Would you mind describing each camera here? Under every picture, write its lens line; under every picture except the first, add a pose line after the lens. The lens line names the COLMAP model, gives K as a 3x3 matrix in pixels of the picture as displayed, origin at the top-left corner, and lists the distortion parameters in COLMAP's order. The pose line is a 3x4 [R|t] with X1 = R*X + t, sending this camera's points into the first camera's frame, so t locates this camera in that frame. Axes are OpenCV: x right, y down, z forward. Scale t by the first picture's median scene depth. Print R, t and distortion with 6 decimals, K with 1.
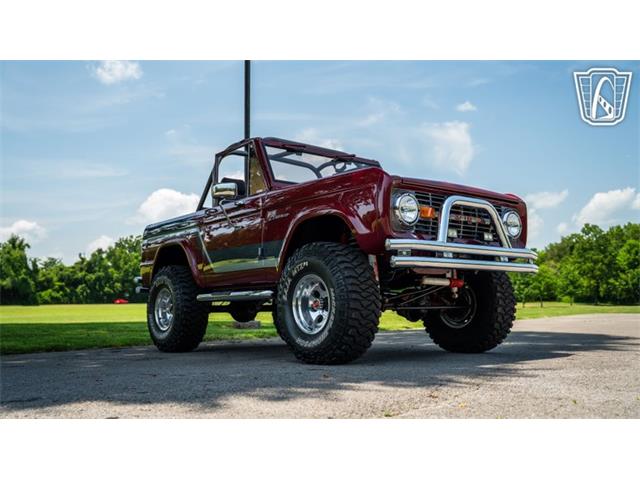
lens RADIAL K [[621.1, 0, 321.1], [0, 621.1, 235.9], [0, 0, 1]] dist [0.005410, 0.000000]
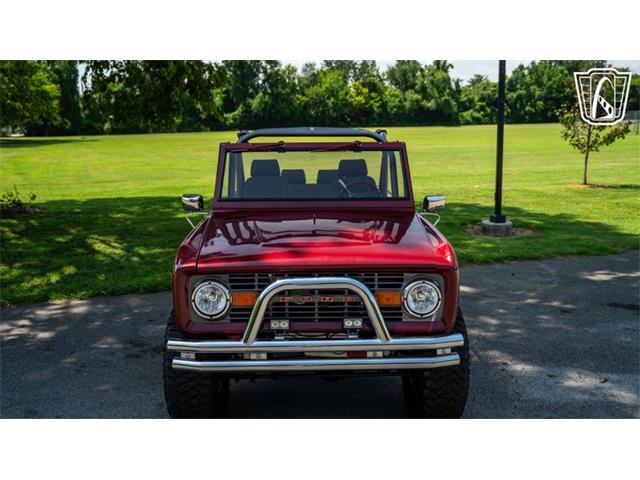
lens RADIAL K [[636.3, 0, 320.2], [0, 636.3, 238.5], [0, 0, 1]] dist [0.069271, 0.000000]
pose [[0.781555, 0.117210, -0.612726, 0.050323], [0.070859, 0.959155, 0.273862, -0.022665], [0.619799, -0.257455, 0.741328, 0.028926]]
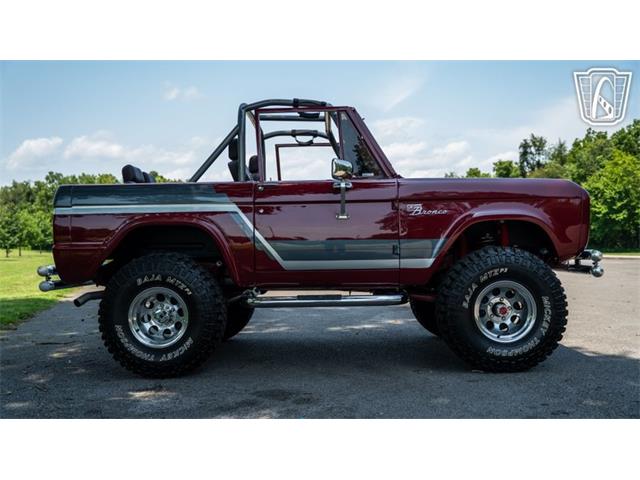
lens RADIAL K [[621.1, 0, 297.6], [0, 621.1, 236.3], [0, 0, 1]] dist [0.005410, 0.000000]
pose [[0.656104, 0.015213, 0.754517, -0.064154], [-0.084038, 0.995051, 0.053014, -0.002054], [-0.749977, -0.098191, 0.654135, 0.041505]]
